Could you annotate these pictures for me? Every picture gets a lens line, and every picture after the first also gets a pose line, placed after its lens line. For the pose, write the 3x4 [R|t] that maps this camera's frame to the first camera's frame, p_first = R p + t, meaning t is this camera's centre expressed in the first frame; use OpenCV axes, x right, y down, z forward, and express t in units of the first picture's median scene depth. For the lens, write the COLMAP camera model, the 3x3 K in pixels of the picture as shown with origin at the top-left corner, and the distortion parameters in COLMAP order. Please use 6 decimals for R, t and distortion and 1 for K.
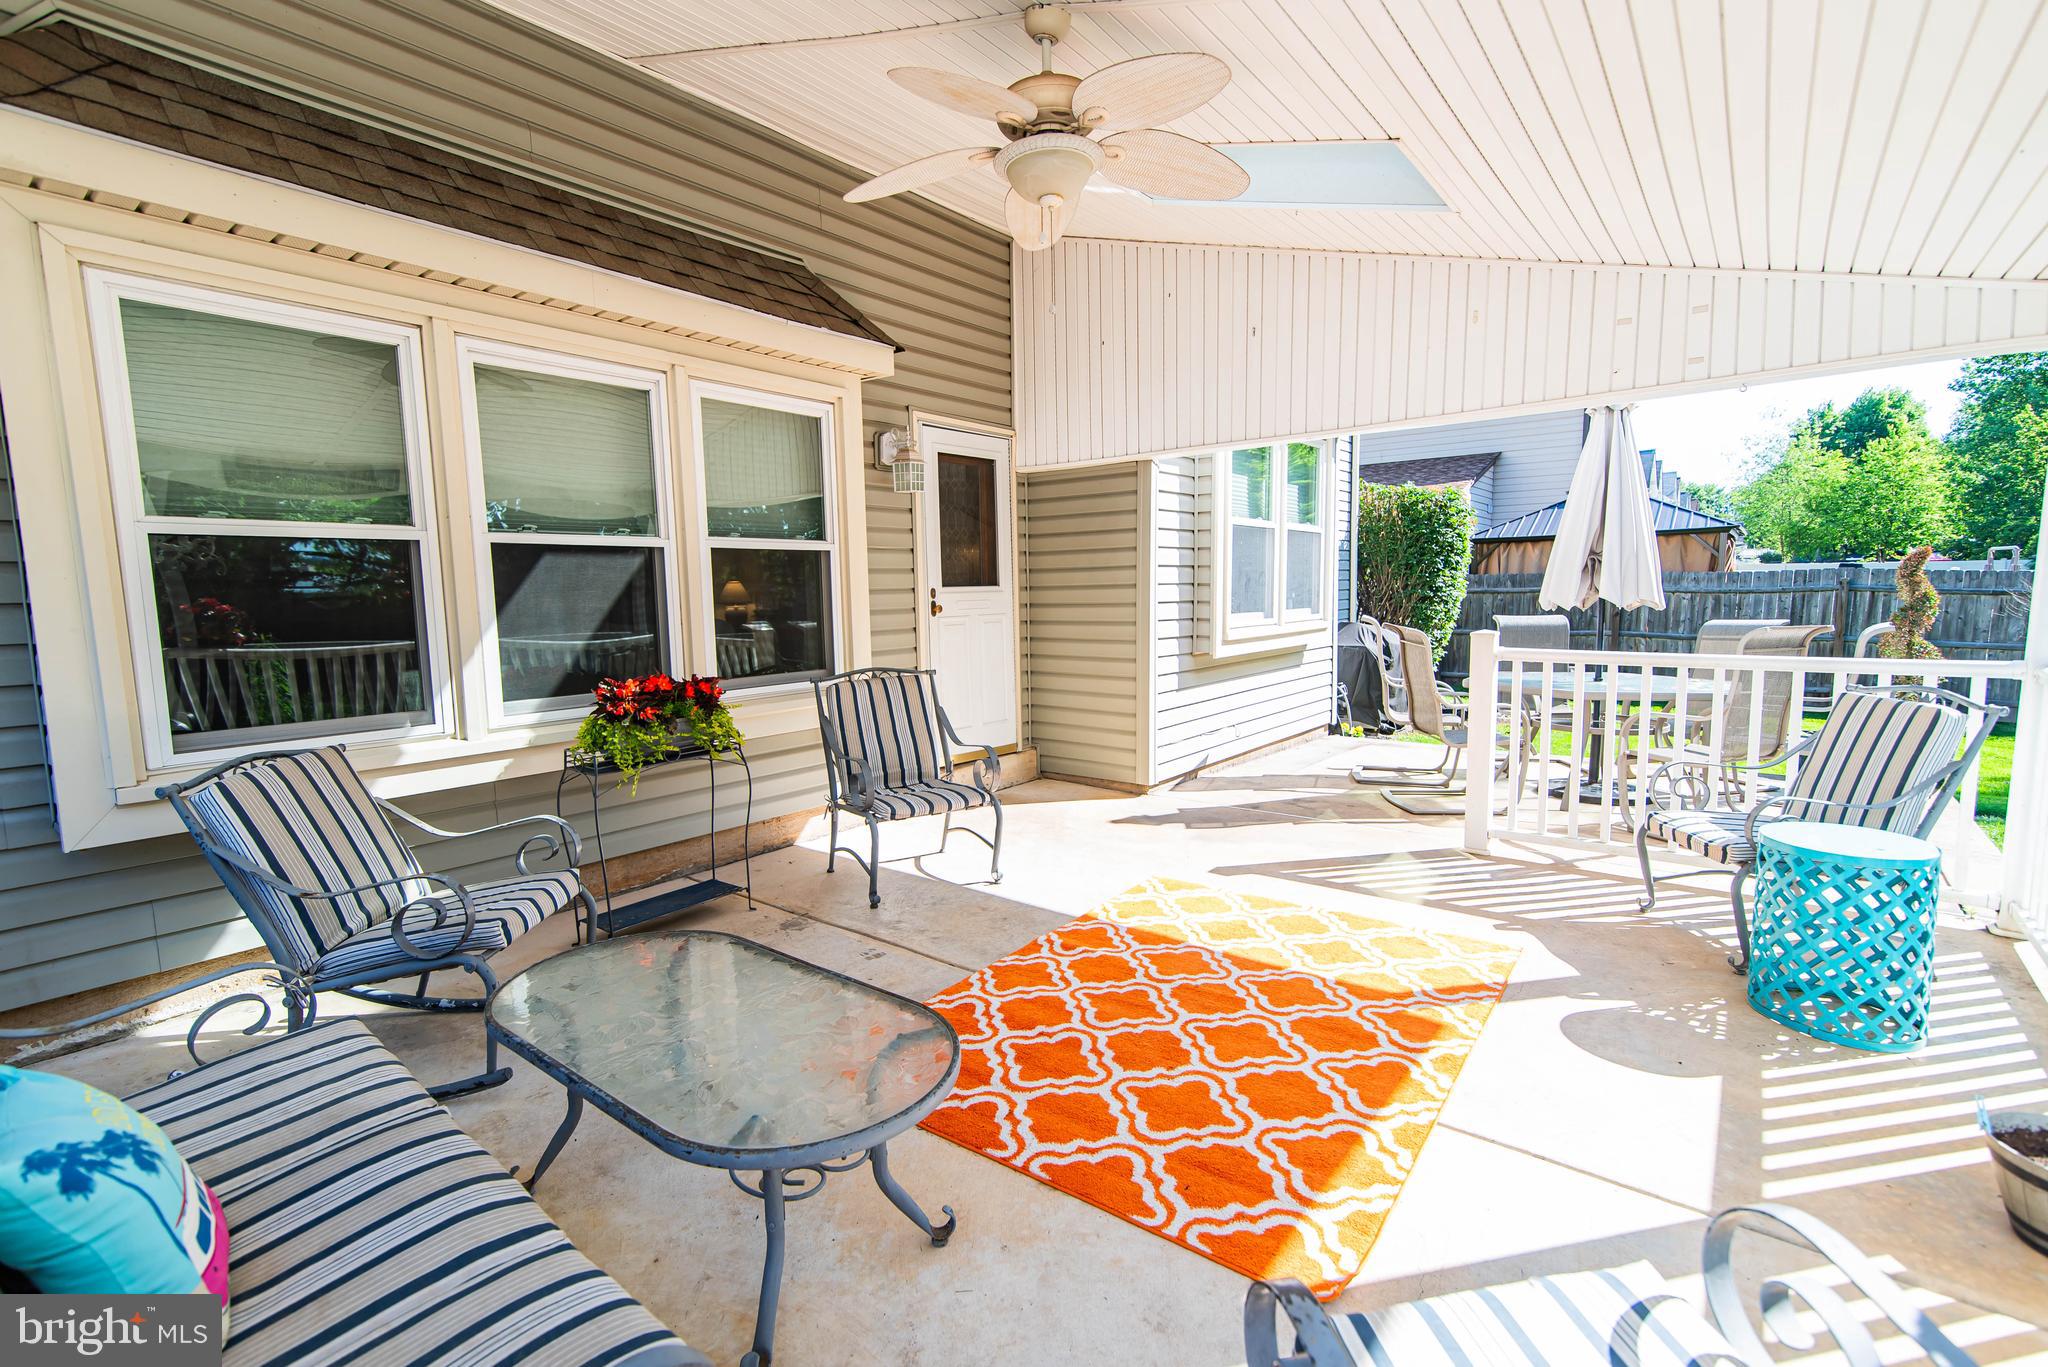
lens RADIAL K [[944.6, 0, 1041.7], [0, 944.6, 690.2], [0, 0, 1]] dist [0.002147, 0.000013]
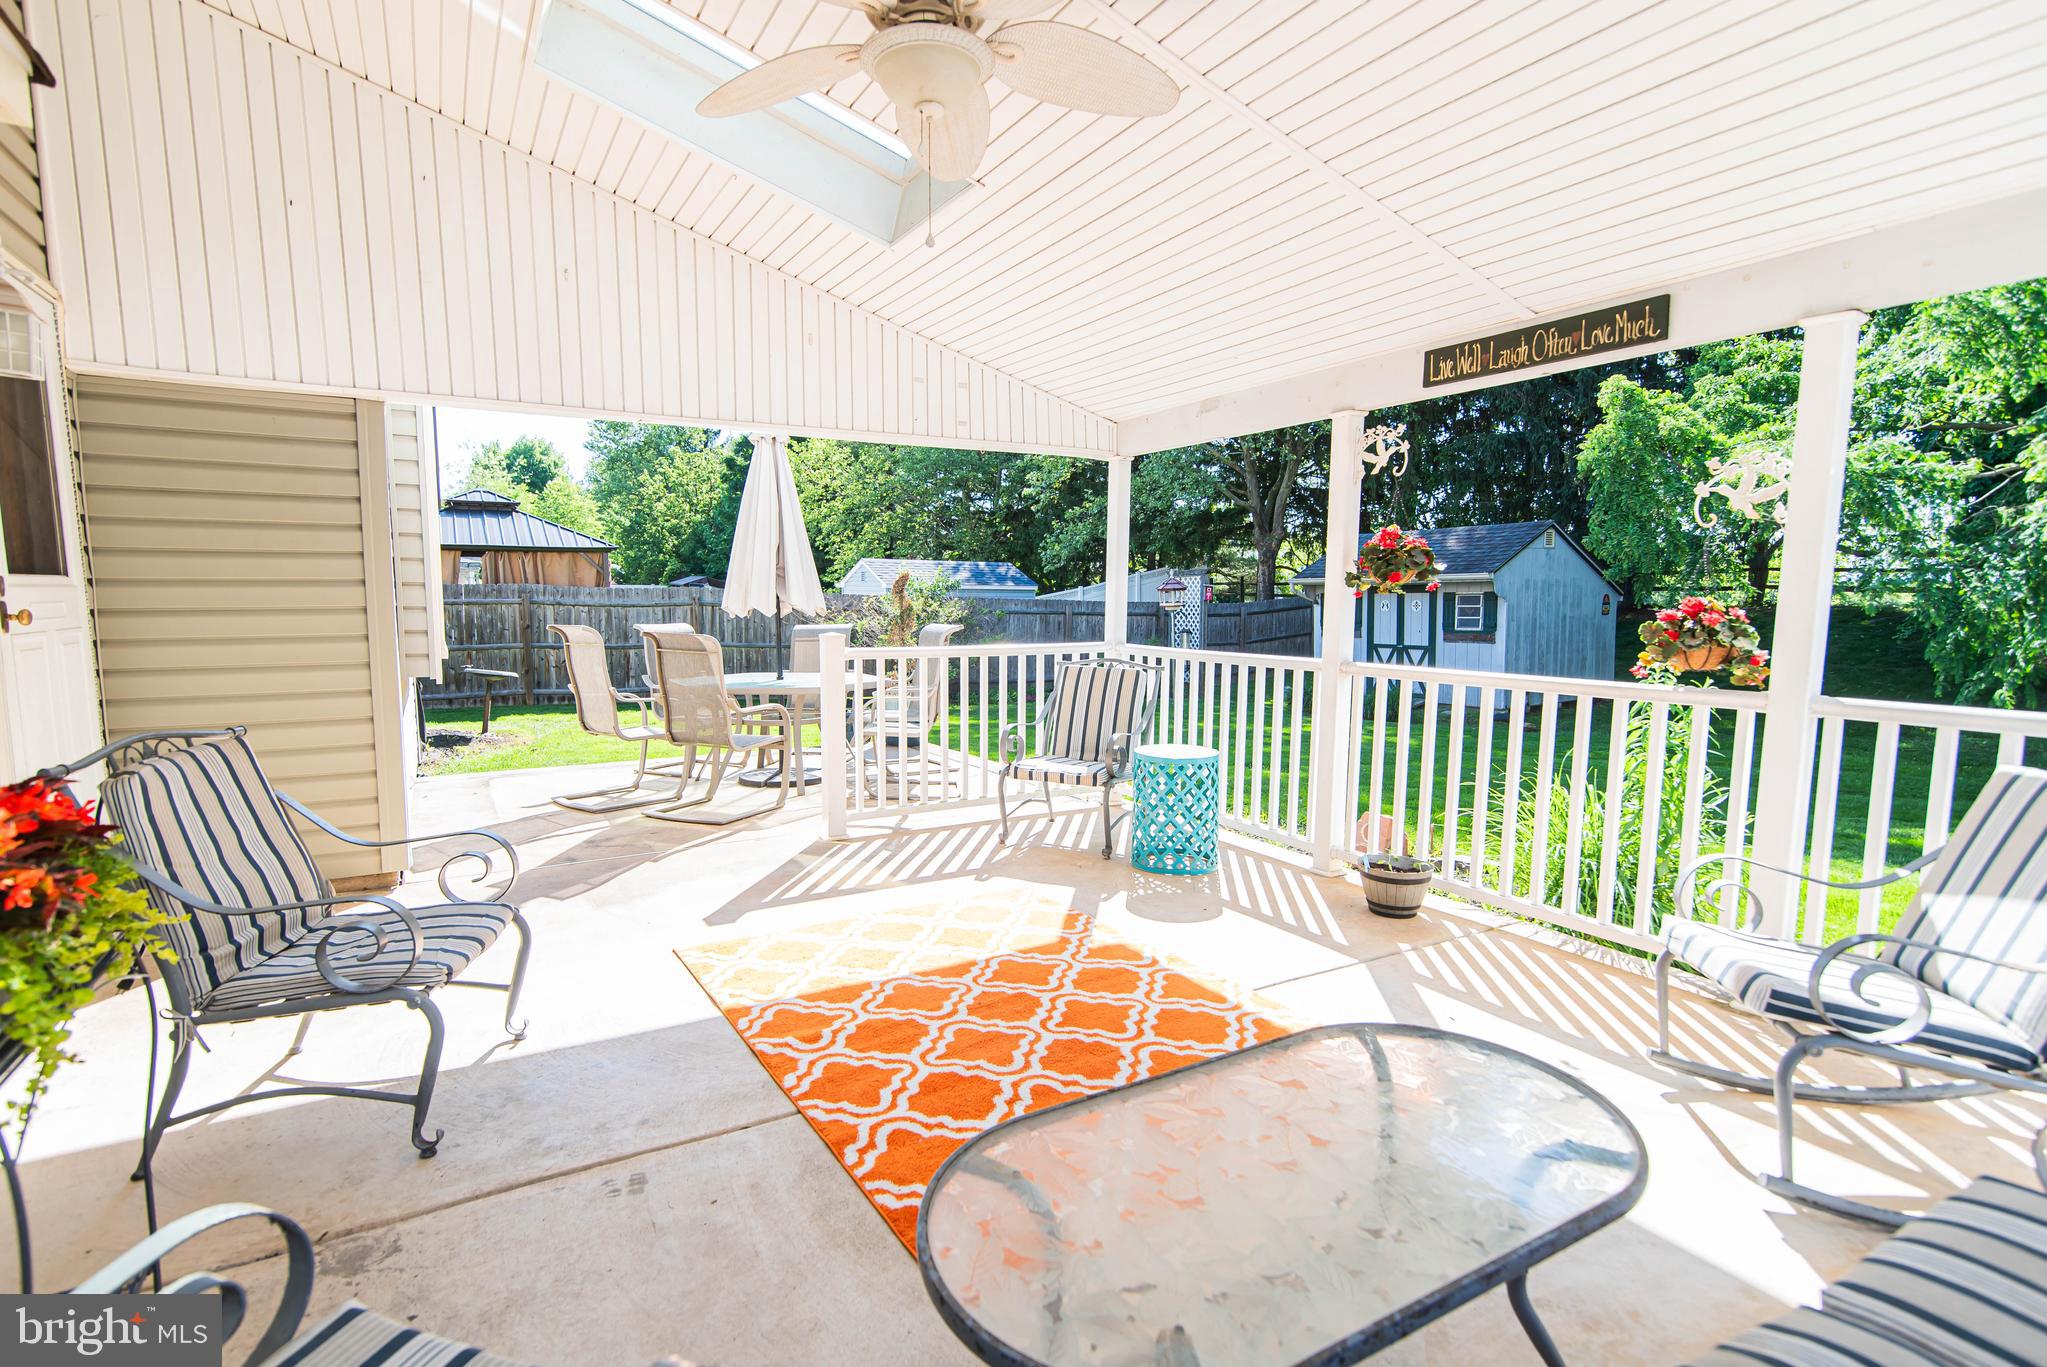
lens RADIAL K [[944.1, 0, 1033.5], [0, 944.1, 695.6], [0, 0, 1]] dist [0.002147, 0.000013]
pose [[0.362319, -0.080495, 0.928572, -0.538590], [0.091253, 0.994541, 0.050608, -0.030096], [-0.927576, 0.066399, 0.367686, 0.462598]]
